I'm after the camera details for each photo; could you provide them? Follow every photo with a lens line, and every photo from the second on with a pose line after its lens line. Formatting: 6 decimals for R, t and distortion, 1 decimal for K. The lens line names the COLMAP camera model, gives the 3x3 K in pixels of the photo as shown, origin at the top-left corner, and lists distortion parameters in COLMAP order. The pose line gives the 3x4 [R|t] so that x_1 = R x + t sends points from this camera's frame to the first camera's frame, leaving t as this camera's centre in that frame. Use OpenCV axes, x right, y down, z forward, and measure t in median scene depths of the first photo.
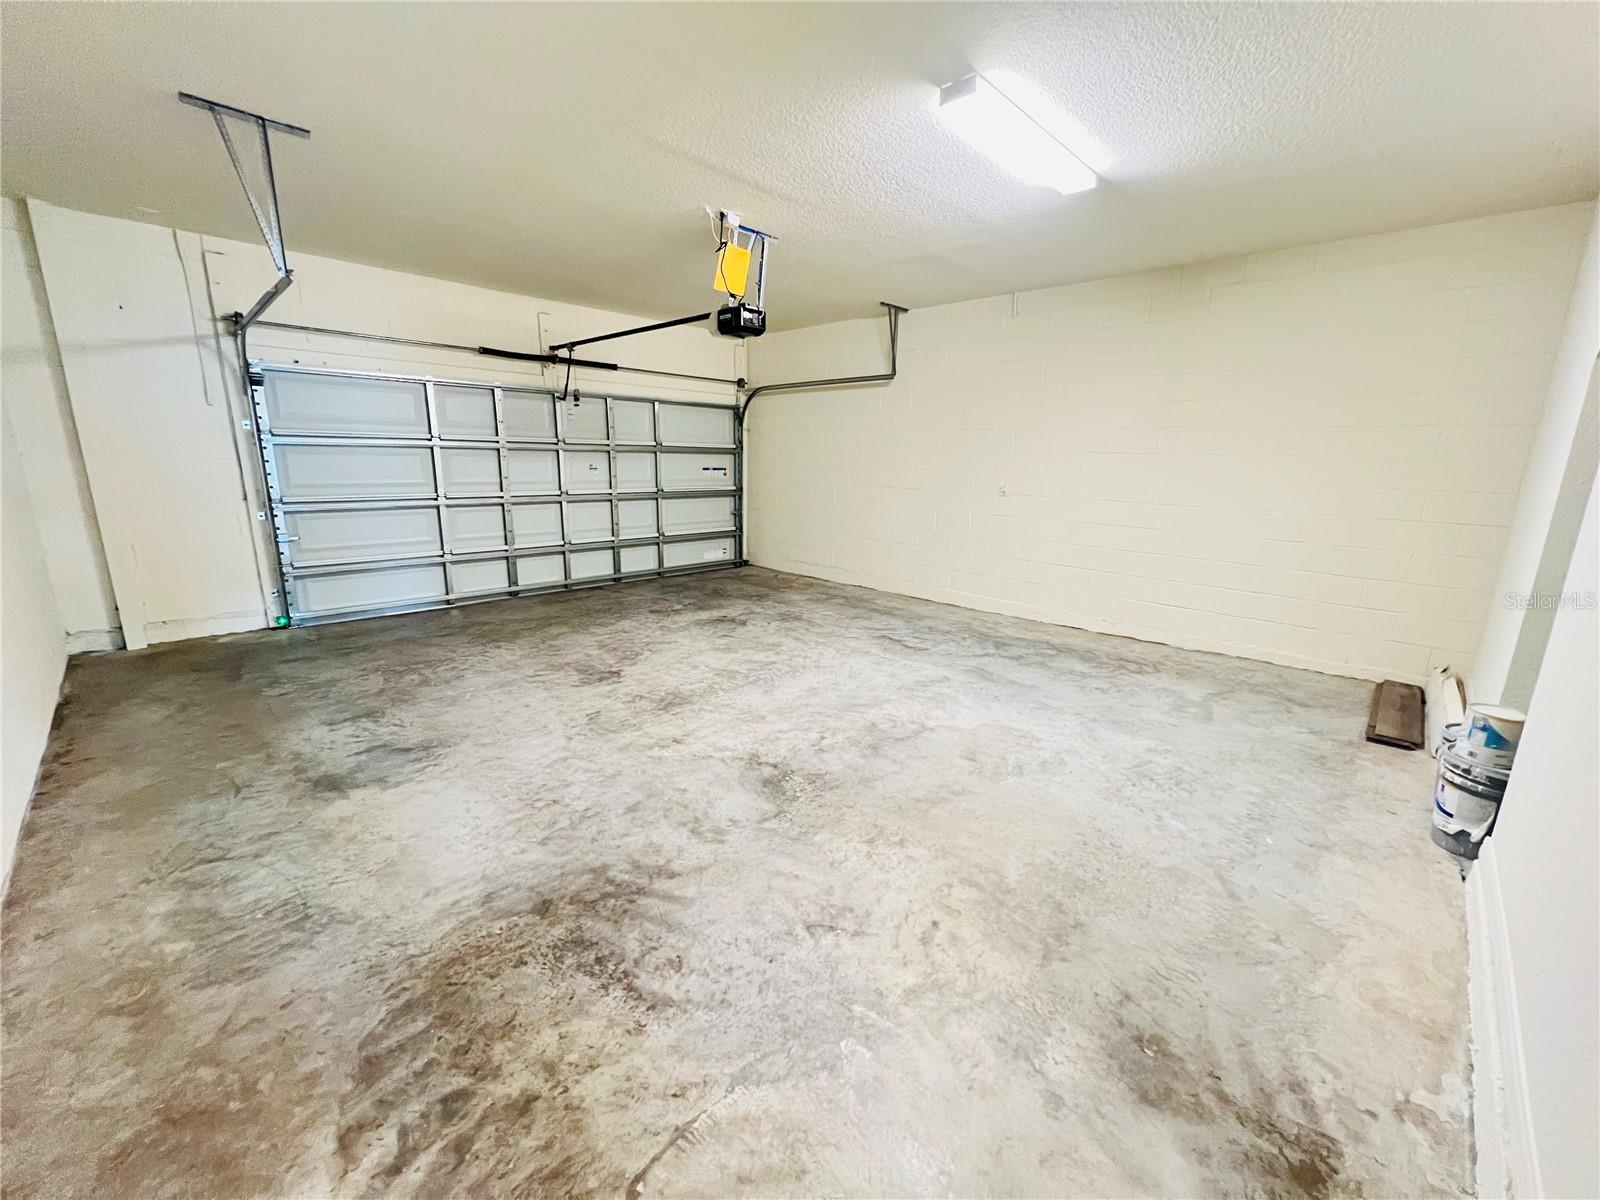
lens RADIAL K [[643.4, 0, 802.7], [0, 643.4, 603.9], [0, 0, 1]] dist [-0.002372, 0.000790]
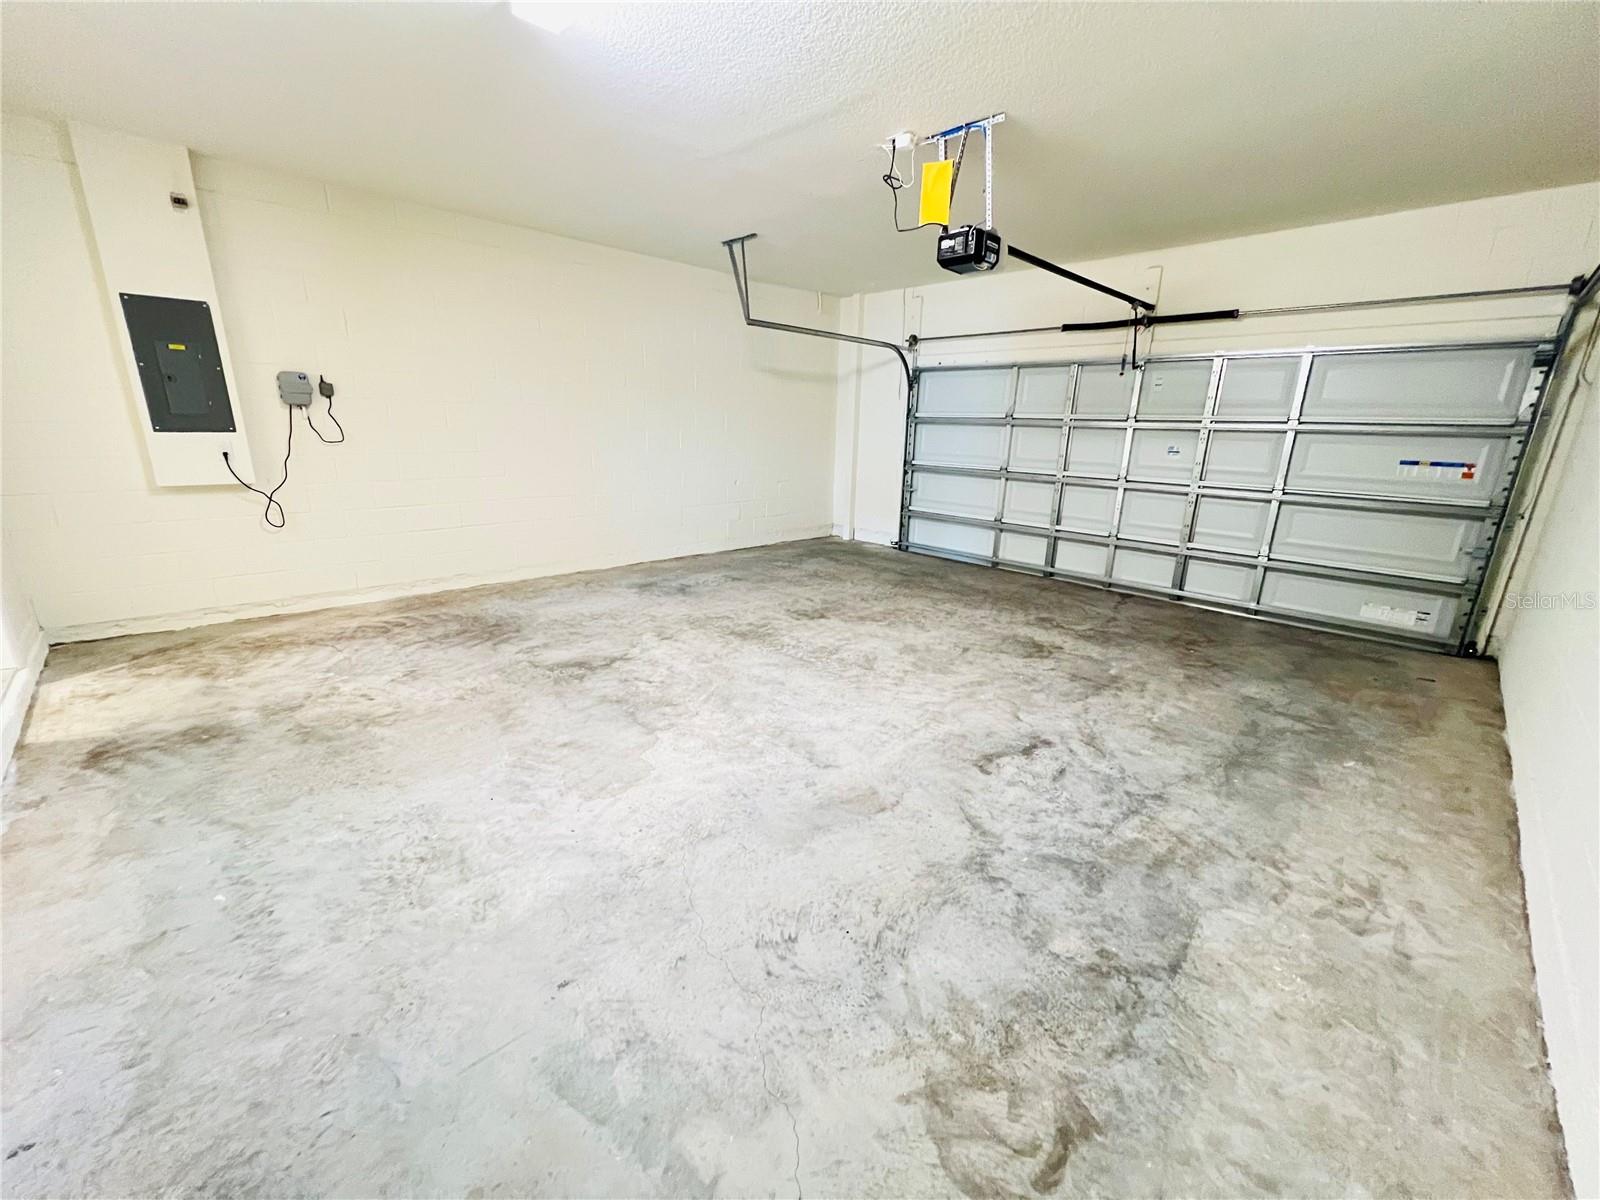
lens RADIAL K [[643.4, 0, 802.7], [0, 643.4, 603.9], [0, 0, 1]] dist [-0.002372, 0.000790]
pose [[-0.016090, 0.250284, -0.968039, 0.727941], [-0.249779, 0.936462, 0.246272, -0.168852], [0.968169, 0.245758, 0.047448, 0.825068]]
